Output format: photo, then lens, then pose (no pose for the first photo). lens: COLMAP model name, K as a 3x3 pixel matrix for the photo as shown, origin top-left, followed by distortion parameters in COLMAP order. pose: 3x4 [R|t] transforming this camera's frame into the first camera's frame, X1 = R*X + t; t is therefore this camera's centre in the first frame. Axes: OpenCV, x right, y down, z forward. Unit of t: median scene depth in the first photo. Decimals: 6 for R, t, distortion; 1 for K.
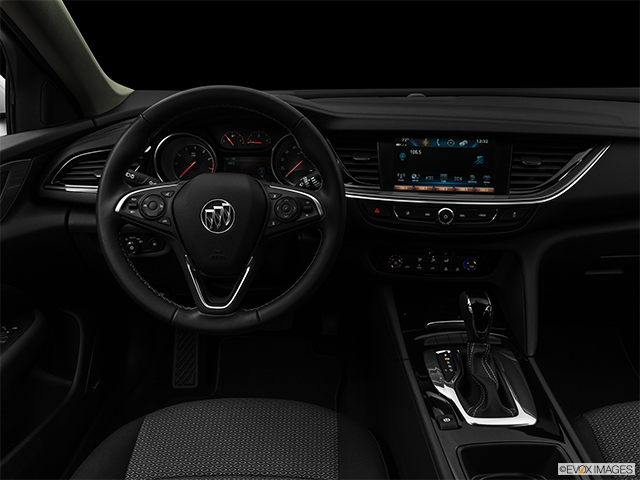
lens RADIAL K [[531.3, 0, 320.0], [0, 531.3, 240.0], [0, 0, 1]] dist [-0.008902, -0.001503]
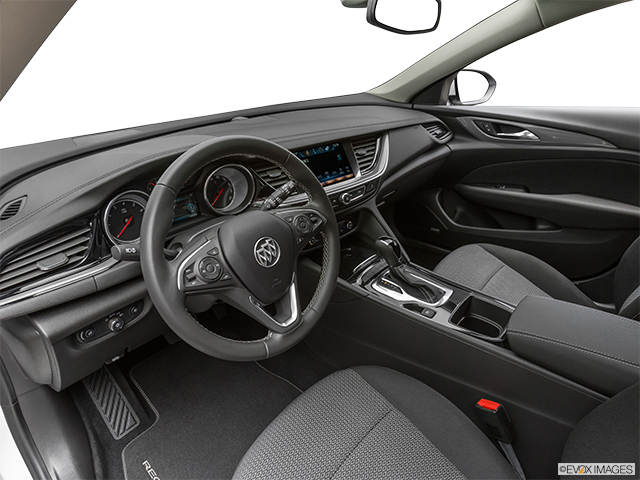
lens RADIAL K [[366.5, 0, 320.0], [0, 366.5, 240.0], [0, 0, 1]] dist [0.001170, 0.000485]
pose [[0.673985, -0.350257, 0.650434, -0.506987], [0.280051, 0.935880, 0.213777, -0.170954], [-0.683605, 0.038072, 0.728859, 0.283977]]
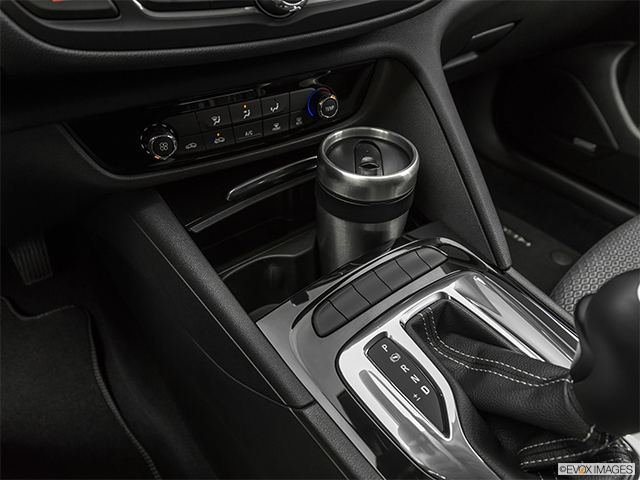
lens RADIAL K [[461.2, 0, 320.0], [0, 461.2, 240.0], [0, 0, 1]] dist [0.008072, 0.006074]
pose [[0.803510, -0.380548, 0.457772, 0.057287], [0.176264, 0.886596, 0.427642, -0.020978], [-0.568598, -0.262926, 0.779466, 0.688299]]
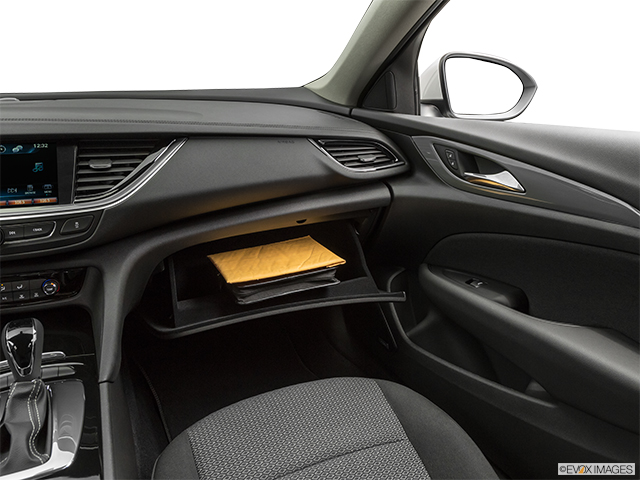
lens RADIAL K [[531.3, 0, 320.0], [0, 531.3, 240.0], [0, 0, 1]] dist [-0.008902, -0.001503]
pose [[0.907414, -0.122794, 0.401898, 0.358803], [0.133369, 0.991065, 0.001683, 0.028246], [-0.398514, 0.052074, 0.915683, 0.027706]]
